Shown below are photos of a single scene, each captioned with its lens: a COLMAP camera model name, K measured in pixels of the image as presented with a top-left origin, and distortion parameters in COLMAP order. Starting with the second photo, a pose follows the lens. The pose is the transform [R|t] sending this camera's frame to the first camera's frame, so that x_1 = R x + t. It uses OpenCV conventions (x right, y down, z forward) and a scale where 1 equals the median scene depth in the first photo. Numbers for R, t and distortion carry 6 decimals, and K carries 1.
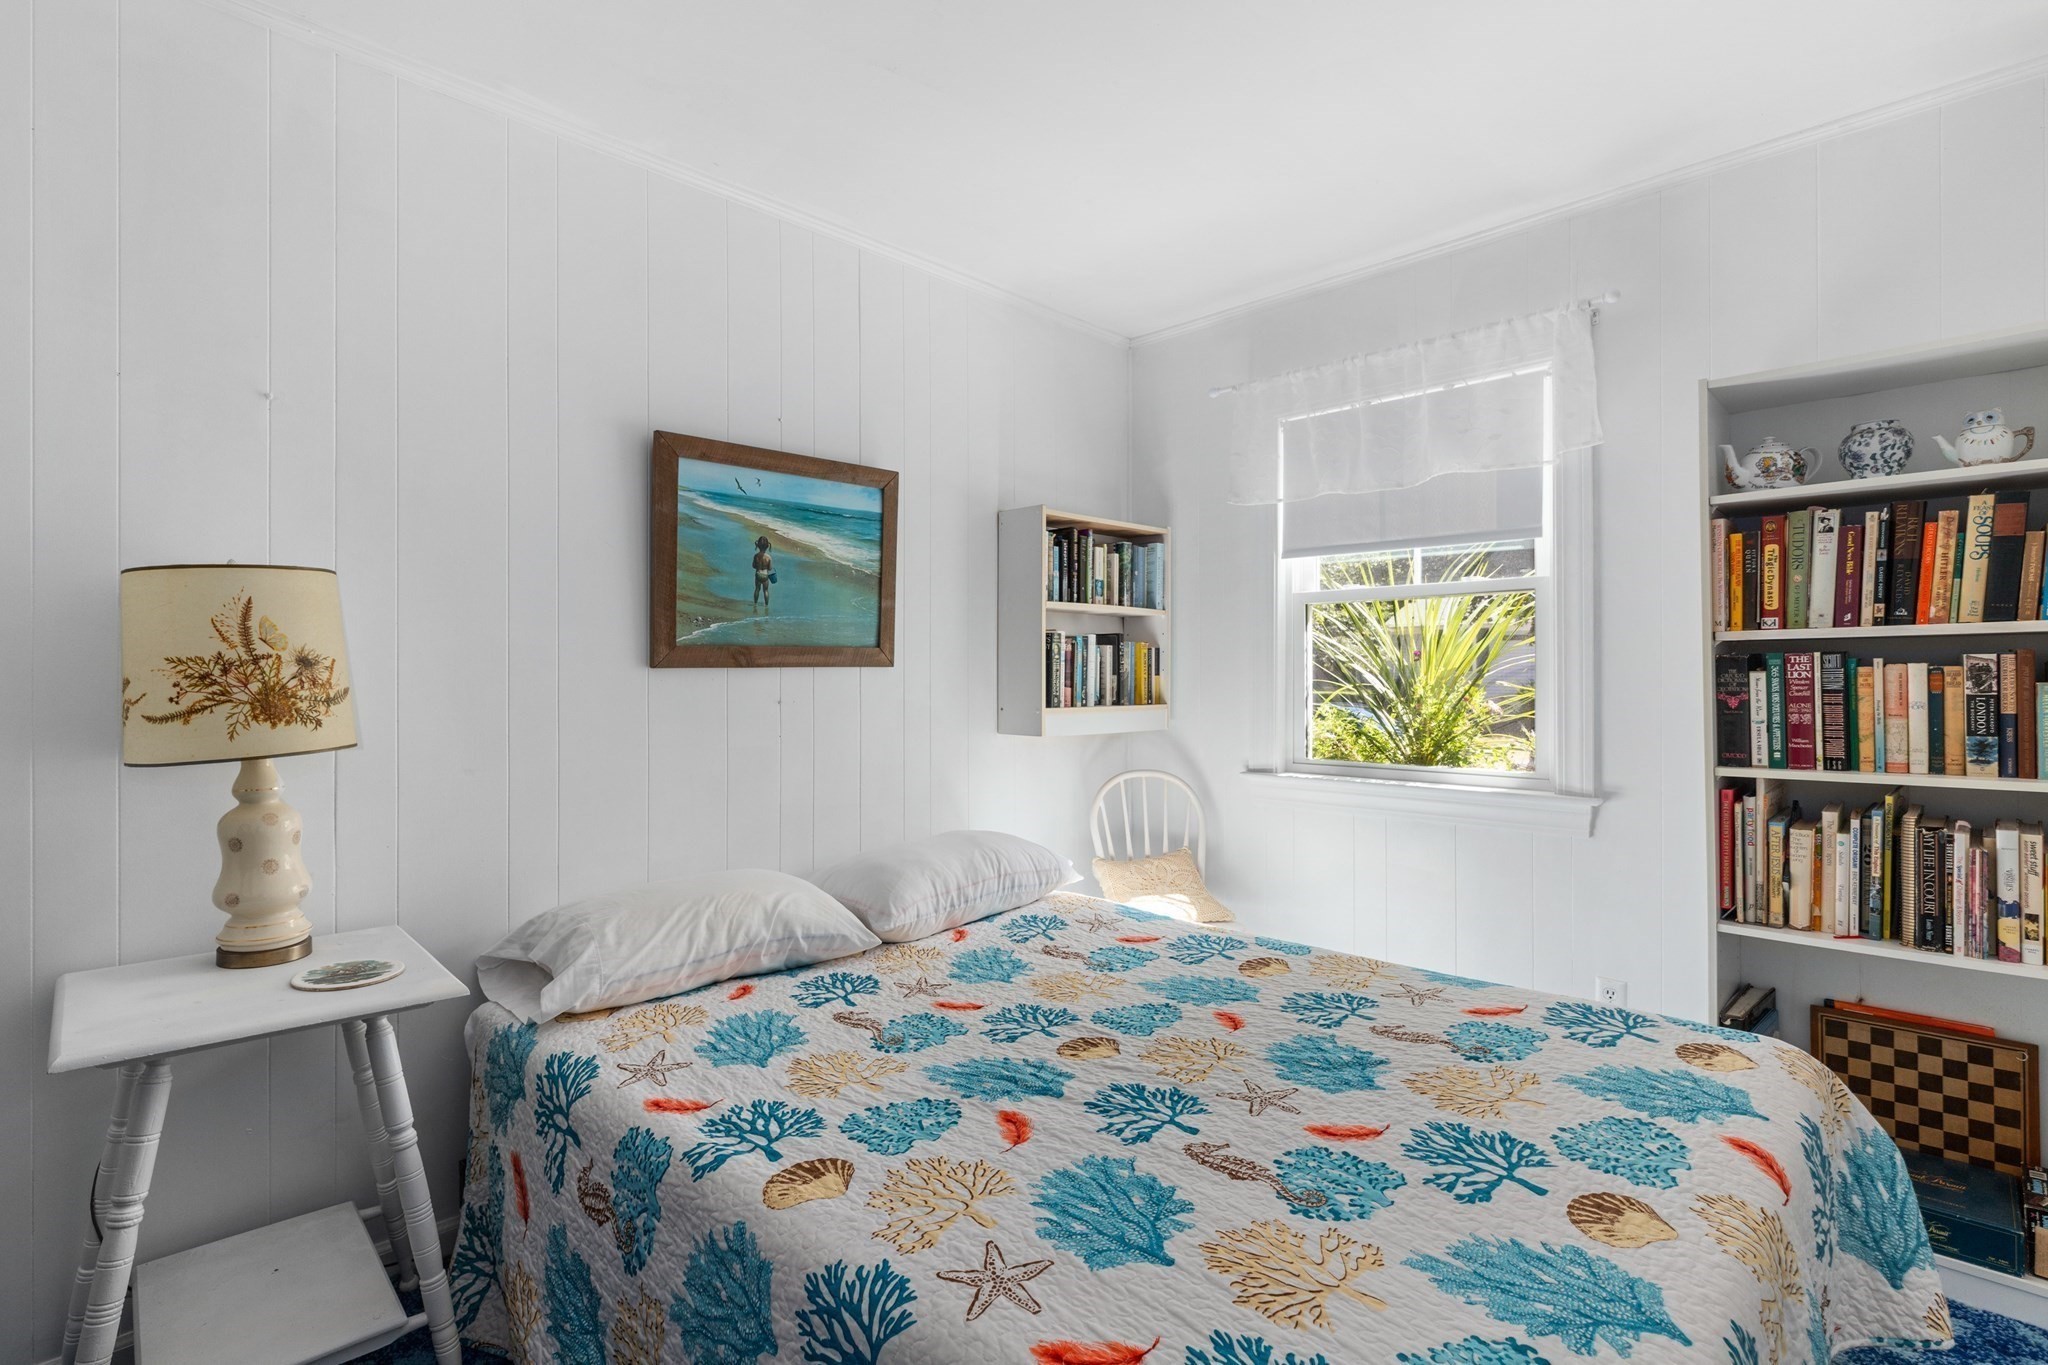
lens RADIAL K [[983.1, 0, 1005.7], [0, 983.1, 680.0], [0, 0, 1]] dist [0.000716, -0.000324]
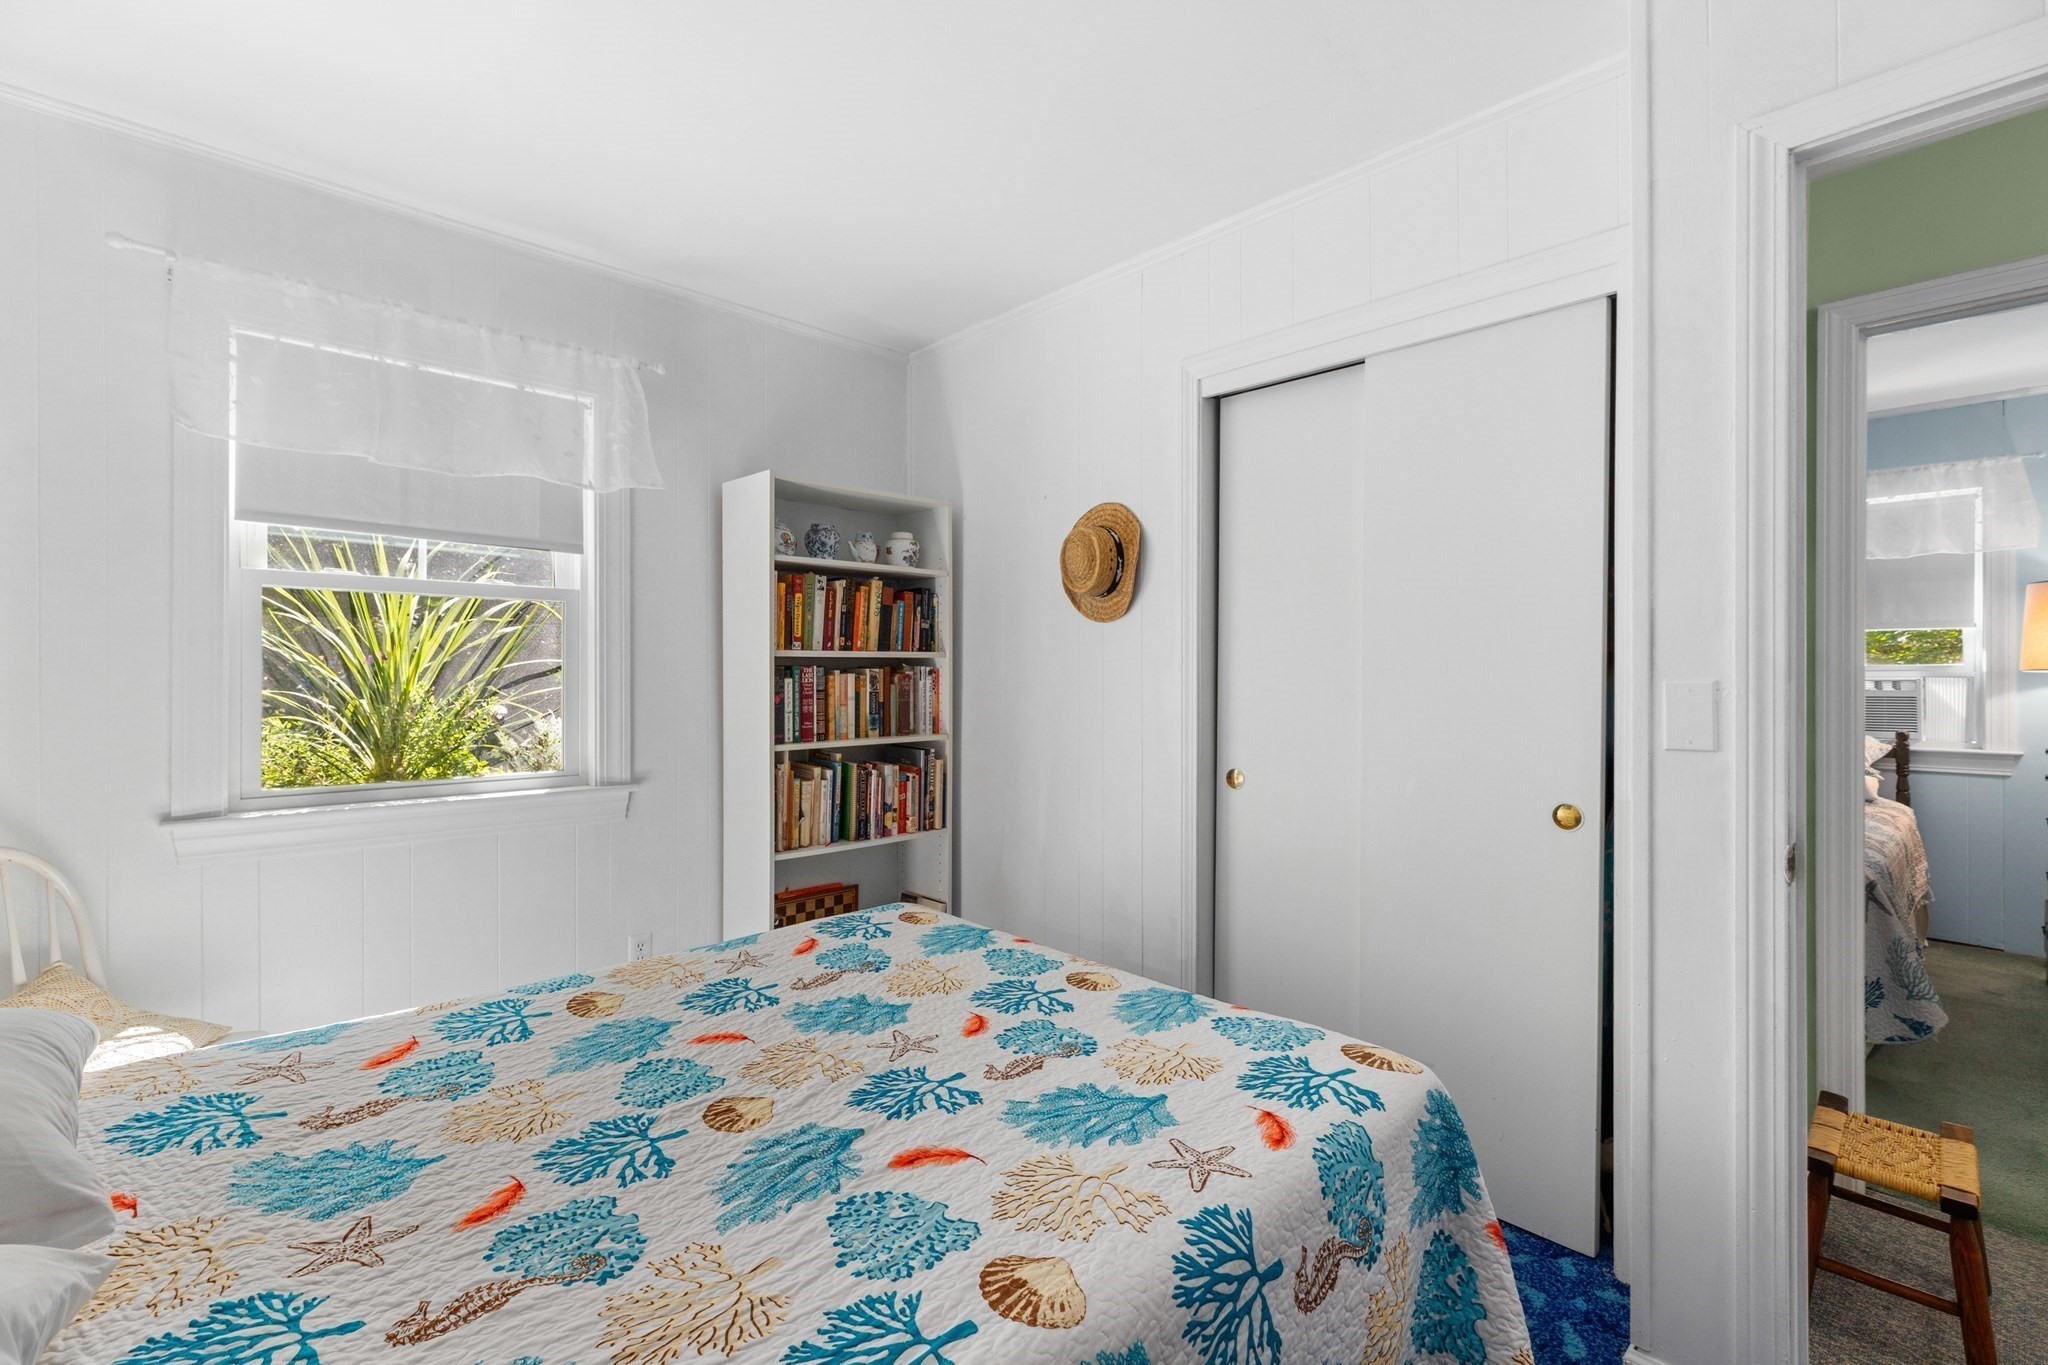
lens RADIAL K [[940.6, 0, 1024.0], [0, 940.6, 682.5], [0, 0, 1]] dist [0.004798, 0.000172]
pose [[0.000299, -0.002424, 0.999997, -0.703550], [0.001547, 0.999996, 0.002424, -0.005432], [-0.999999, 0.001547, 0.000303, 0.708569]]
